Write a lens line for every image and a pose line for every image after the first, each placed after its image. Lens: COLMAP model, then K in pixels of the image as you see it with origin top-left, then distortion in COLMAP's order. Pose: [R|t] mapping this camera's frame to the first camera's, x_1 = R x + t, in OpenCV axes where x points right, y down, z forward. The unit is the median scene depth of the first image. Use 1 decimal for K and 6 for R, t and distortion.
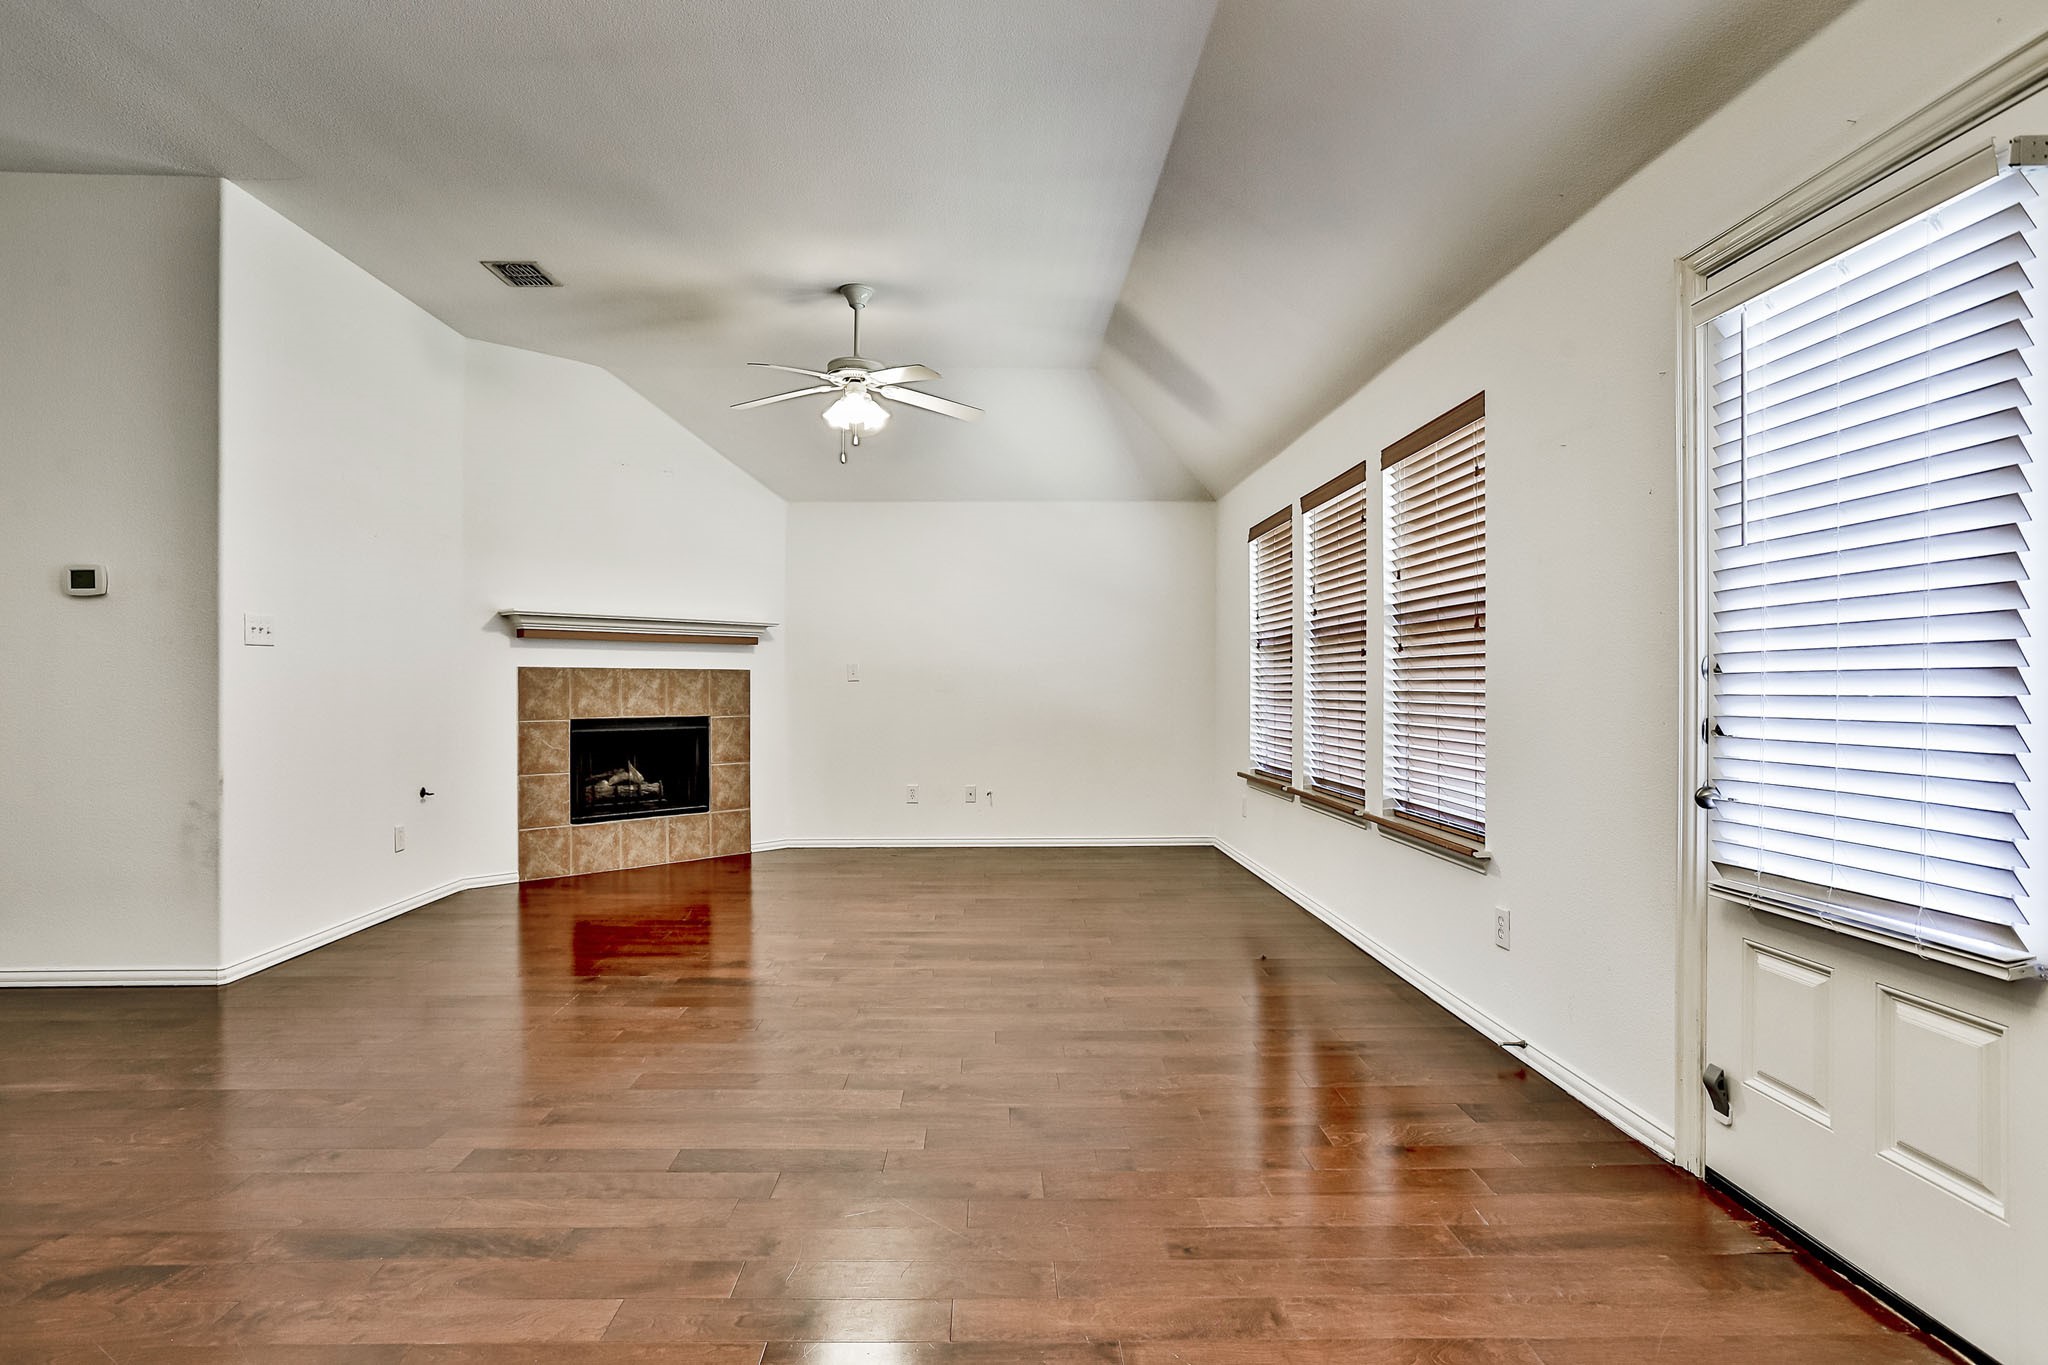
lens RADIAL K [[1079.5, 0, 984.6], [0, 1079.5, 690.8], [0, 0, 1]] dist [-0.006665, 0.001489]
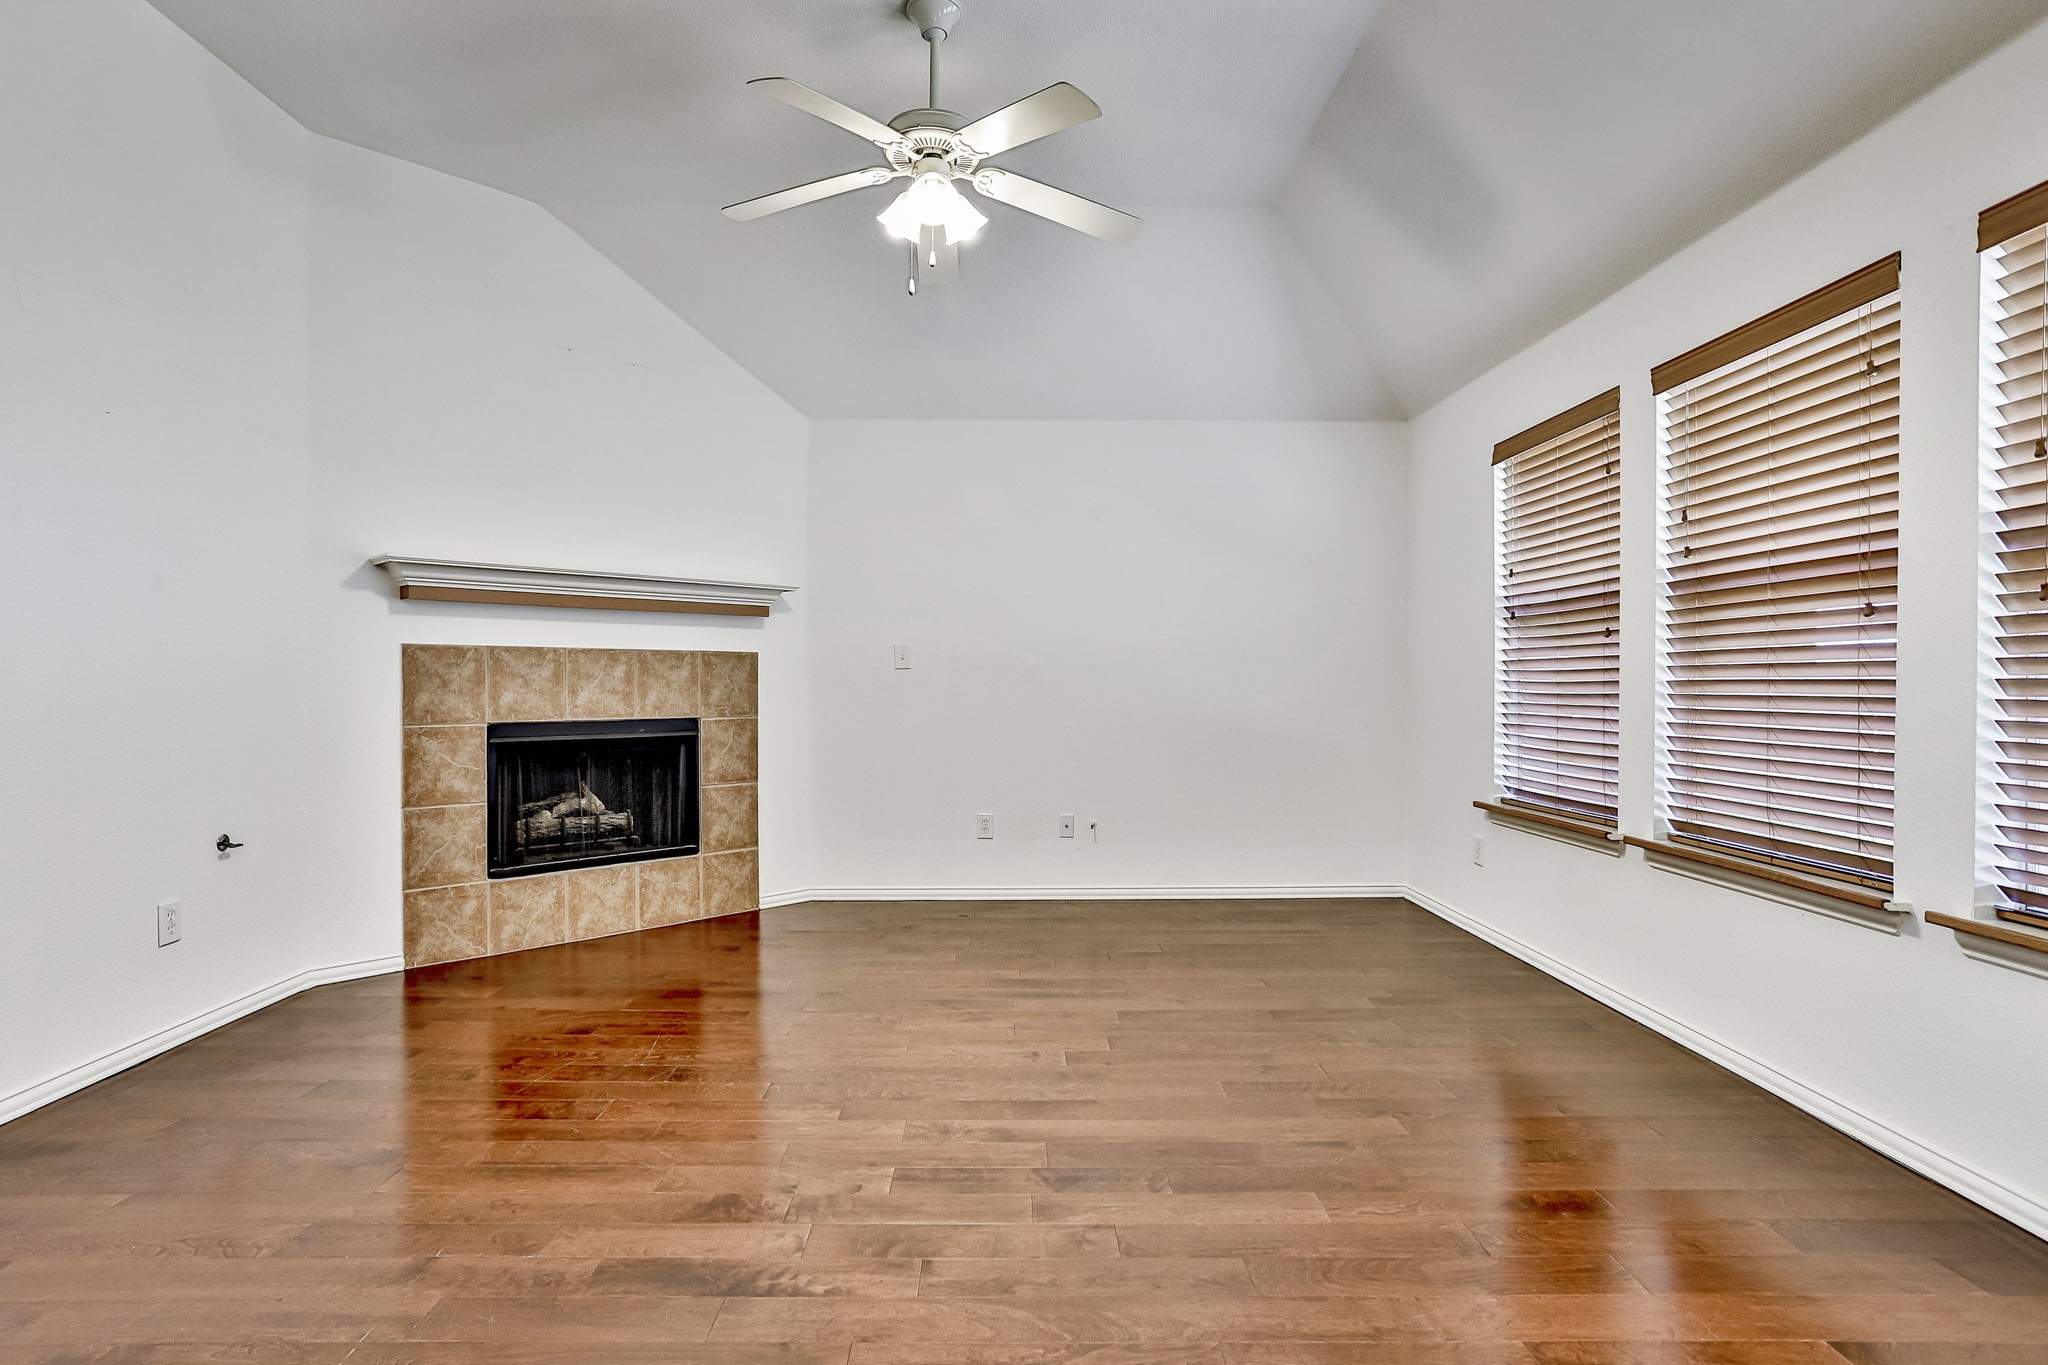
lens RADIAL K [[1064.0, 0, 1034.4], [0, 1064.0, 694.1], [0, 0, 1]] dist [-0.005364, 0.000822]
pose [[0.999412, 0.001671, 0.034256, -0.066421], [-0.001901, 0.999976, 0.006675, 0.003292], [-0.034244, -0.006737, 0.999391, 0.328202]]
